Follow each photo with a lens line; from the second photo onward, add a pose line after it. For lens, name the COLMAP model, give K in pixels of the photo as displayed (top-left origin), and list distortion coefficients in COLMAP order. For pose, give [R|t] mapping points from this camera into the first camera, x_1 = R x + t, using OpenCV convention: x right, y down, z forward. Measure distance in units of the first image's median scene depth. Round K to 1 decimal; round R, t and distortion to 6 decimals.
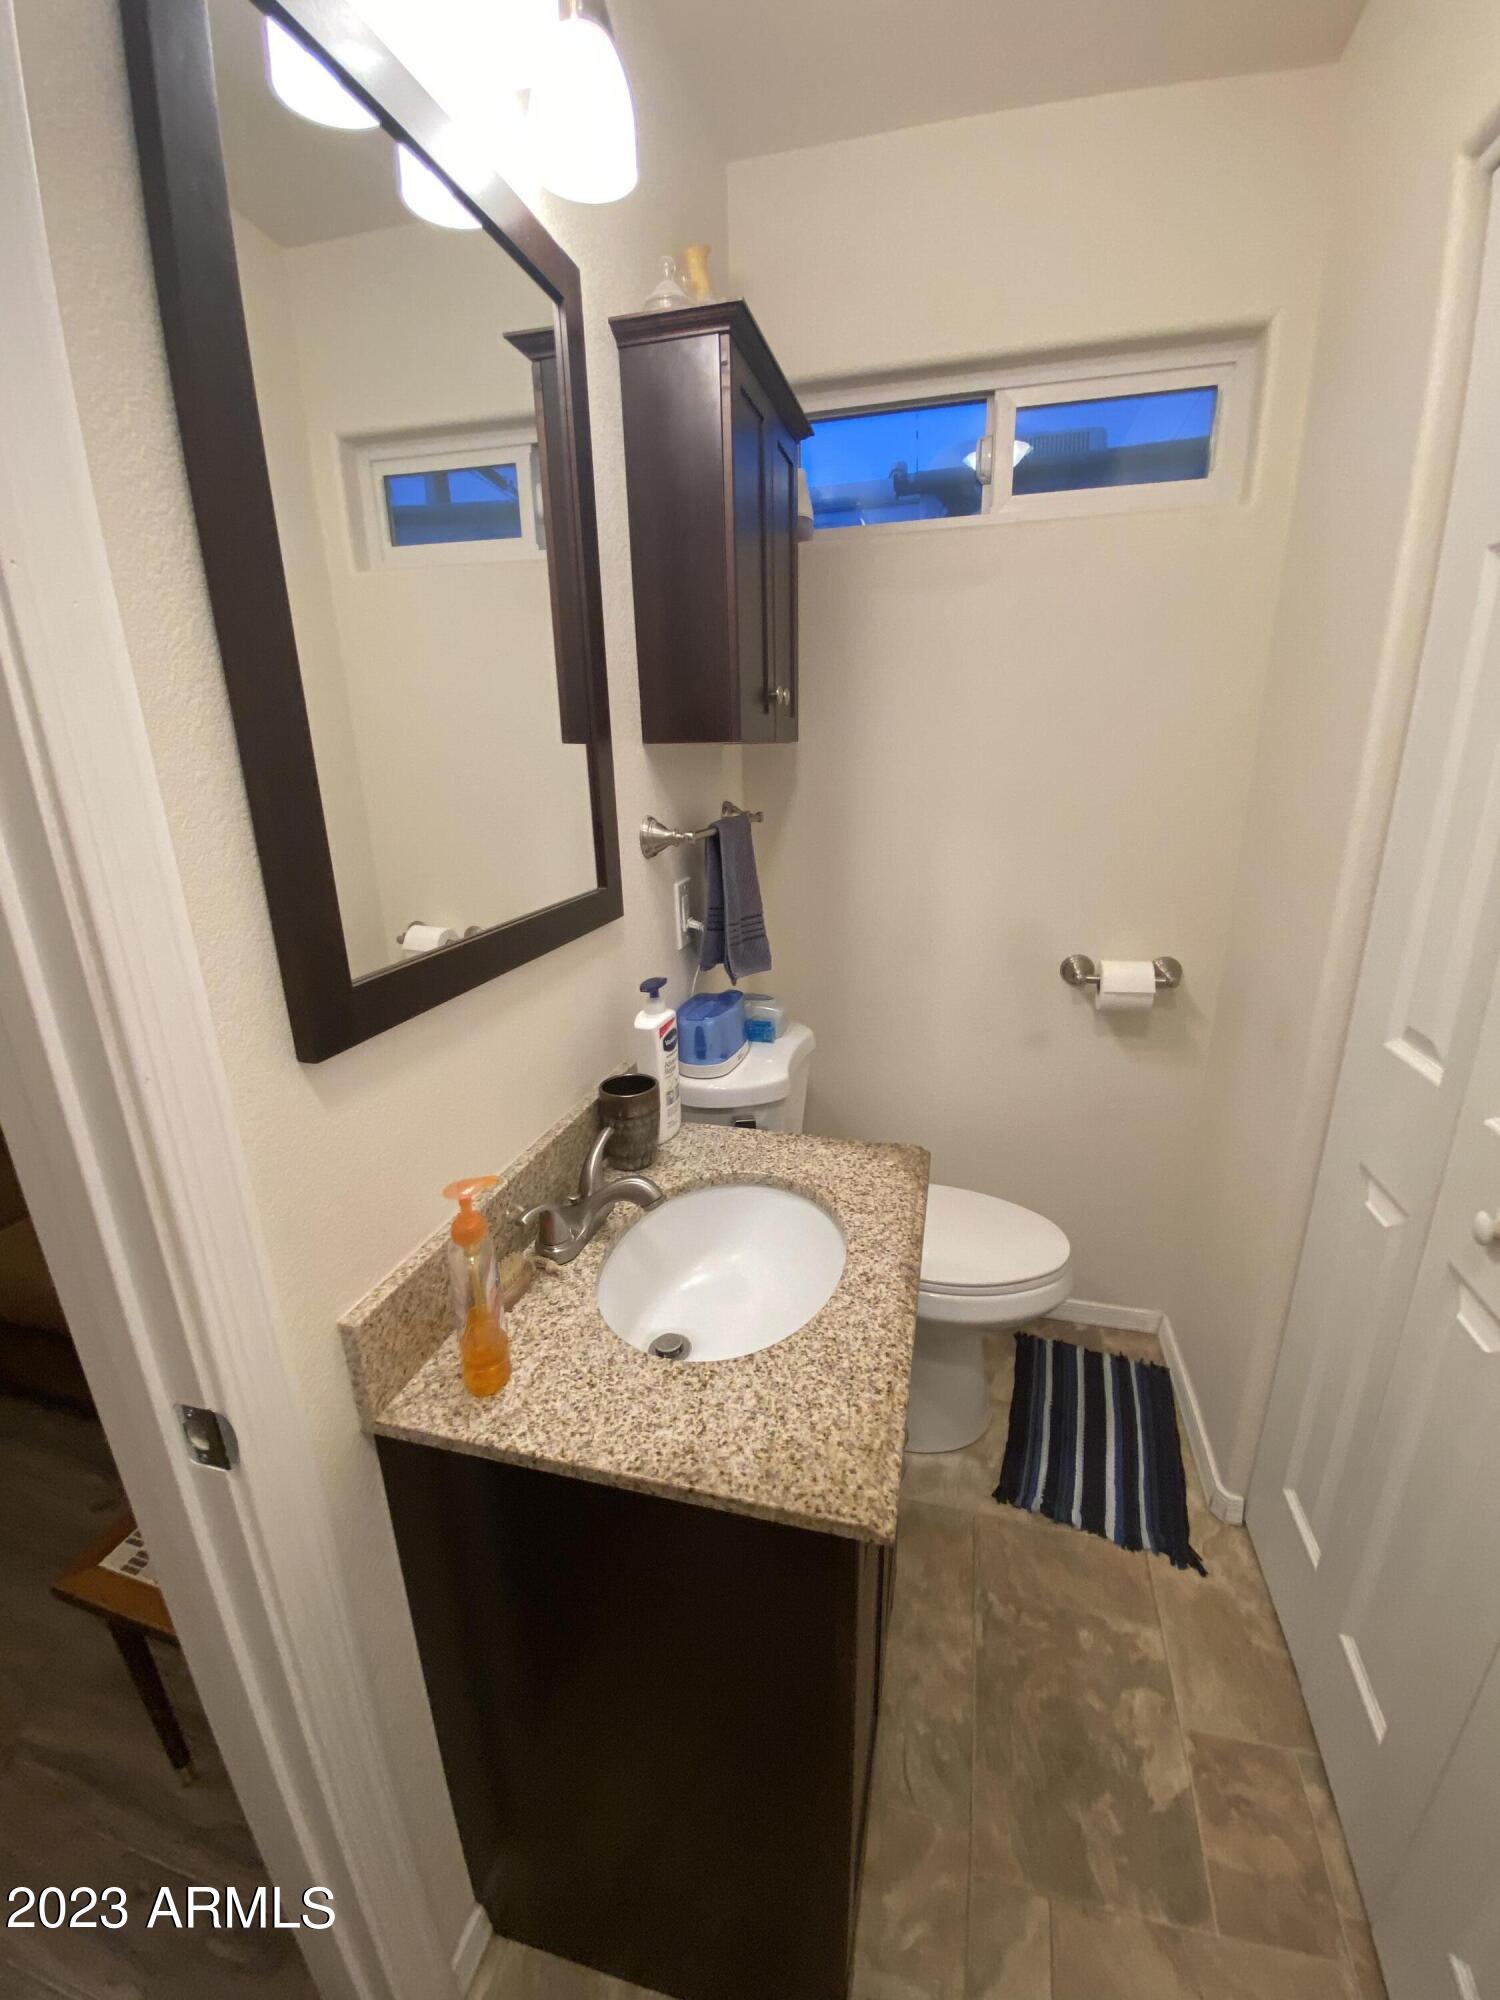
lens RADIAL K [[808.1, 0, 773.3], [0, 808.1, 999.2], [0, 0, 1]] dist [0.008671, -0.016089]
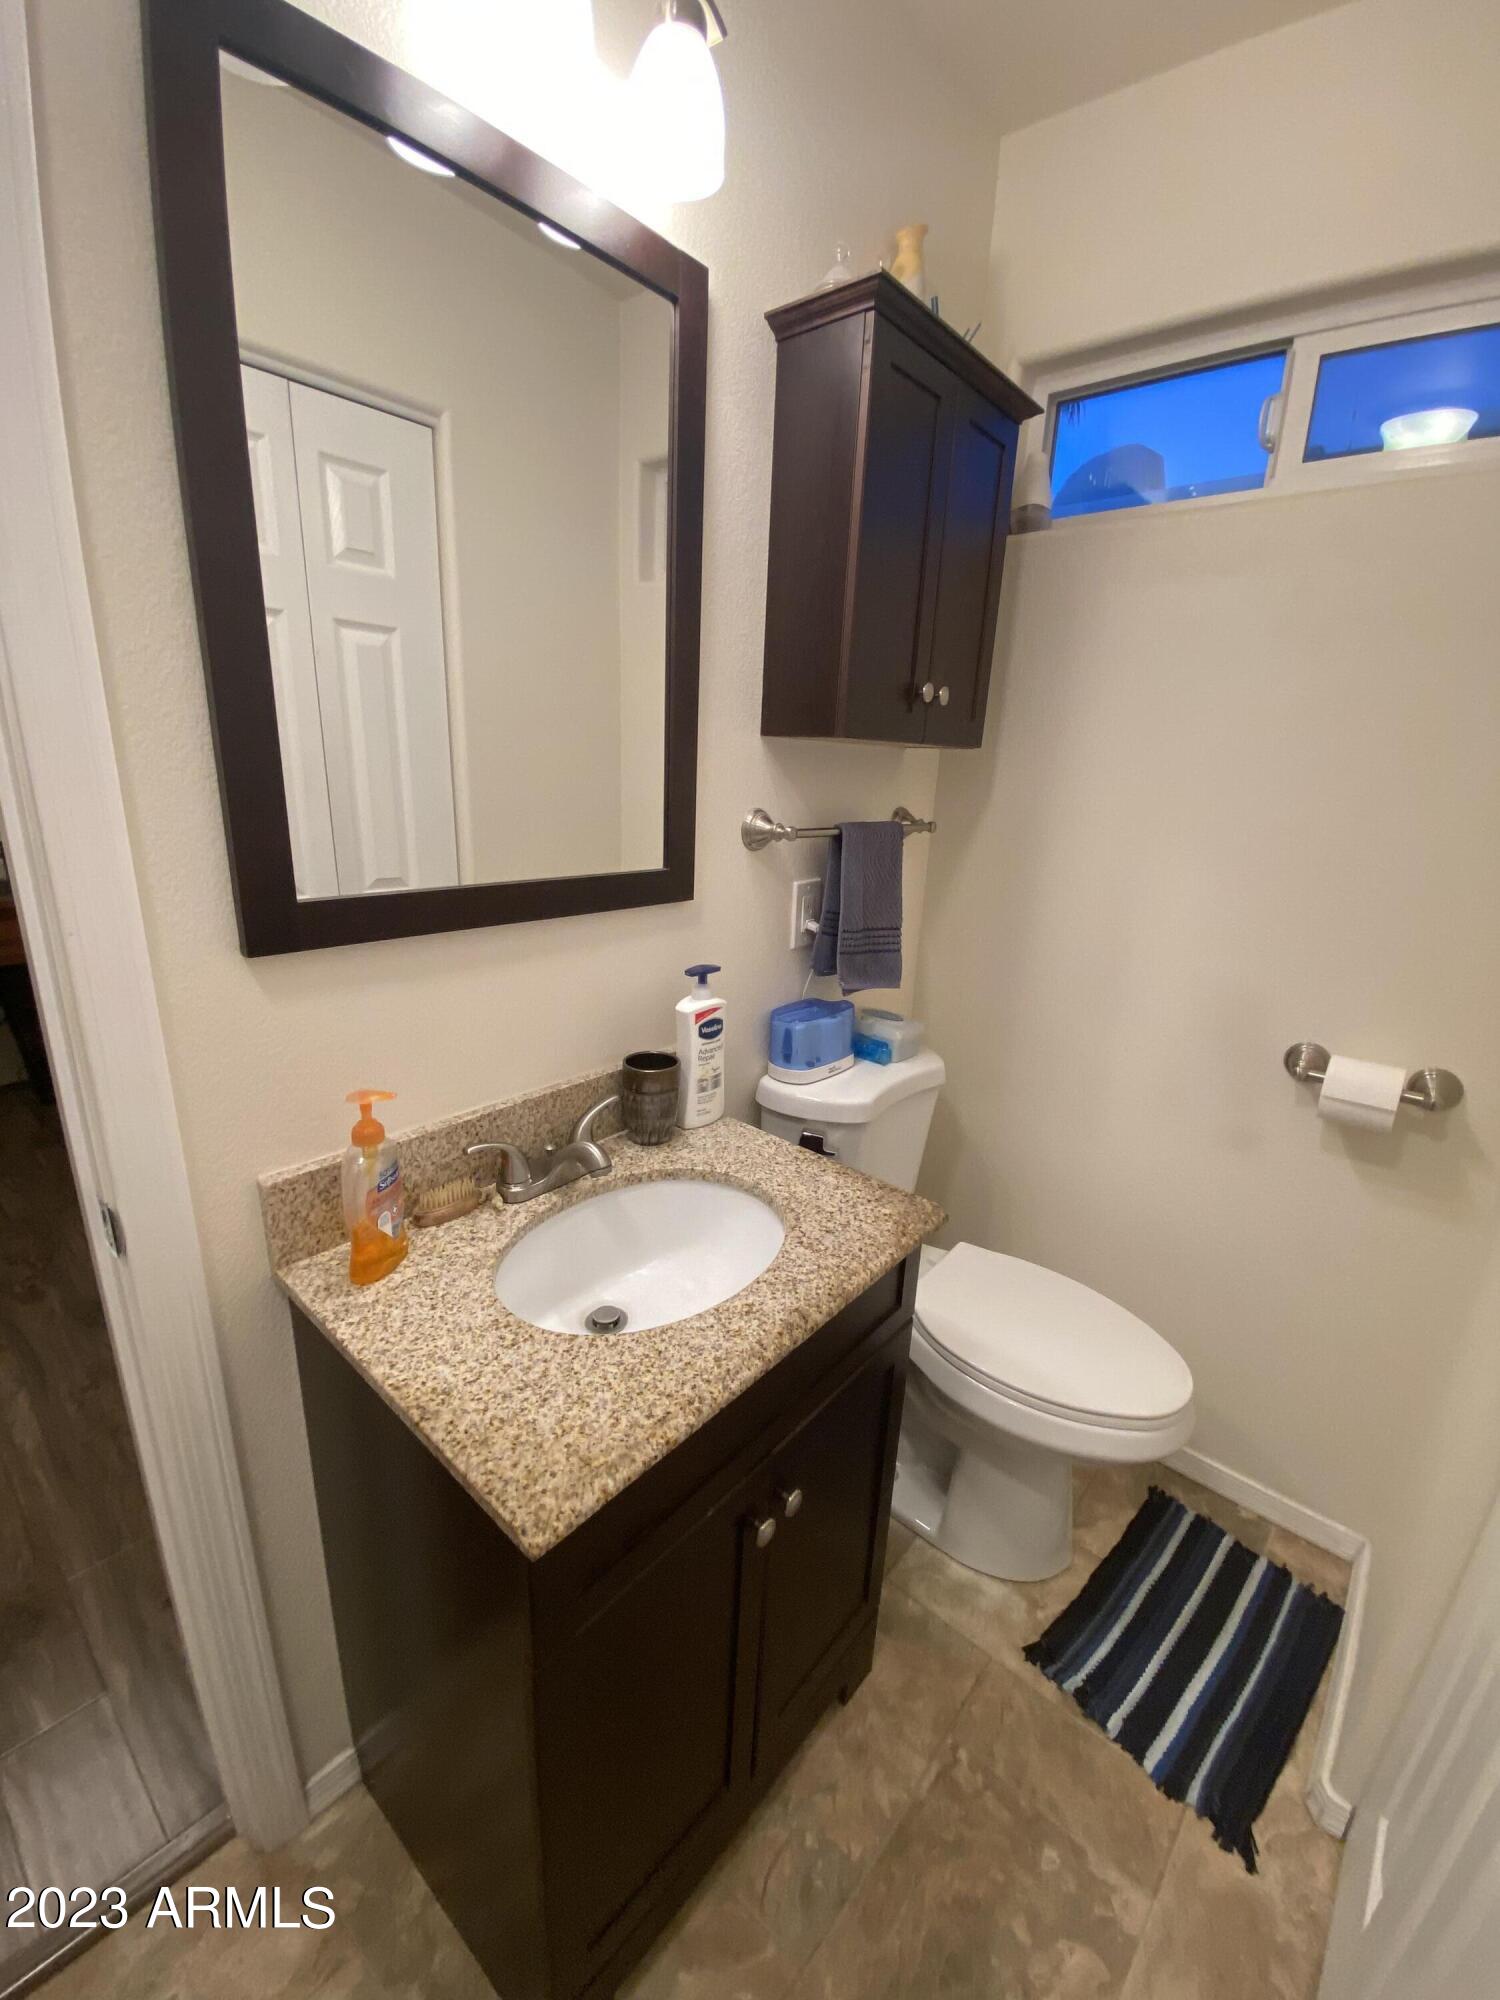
lens RADIAL K [[816.4, 0, 757.3], [0, 816.4, 1000.8], [0, 0, 1]] dist [0.006388, -0.015038]
pose [[0.894476, 0.182025, -0.408386, 0.308543], [-0.190483, 0.981481, 0.020255, -0.013473], [0.404510, 0.059673, 0.912584, 0.097515]]
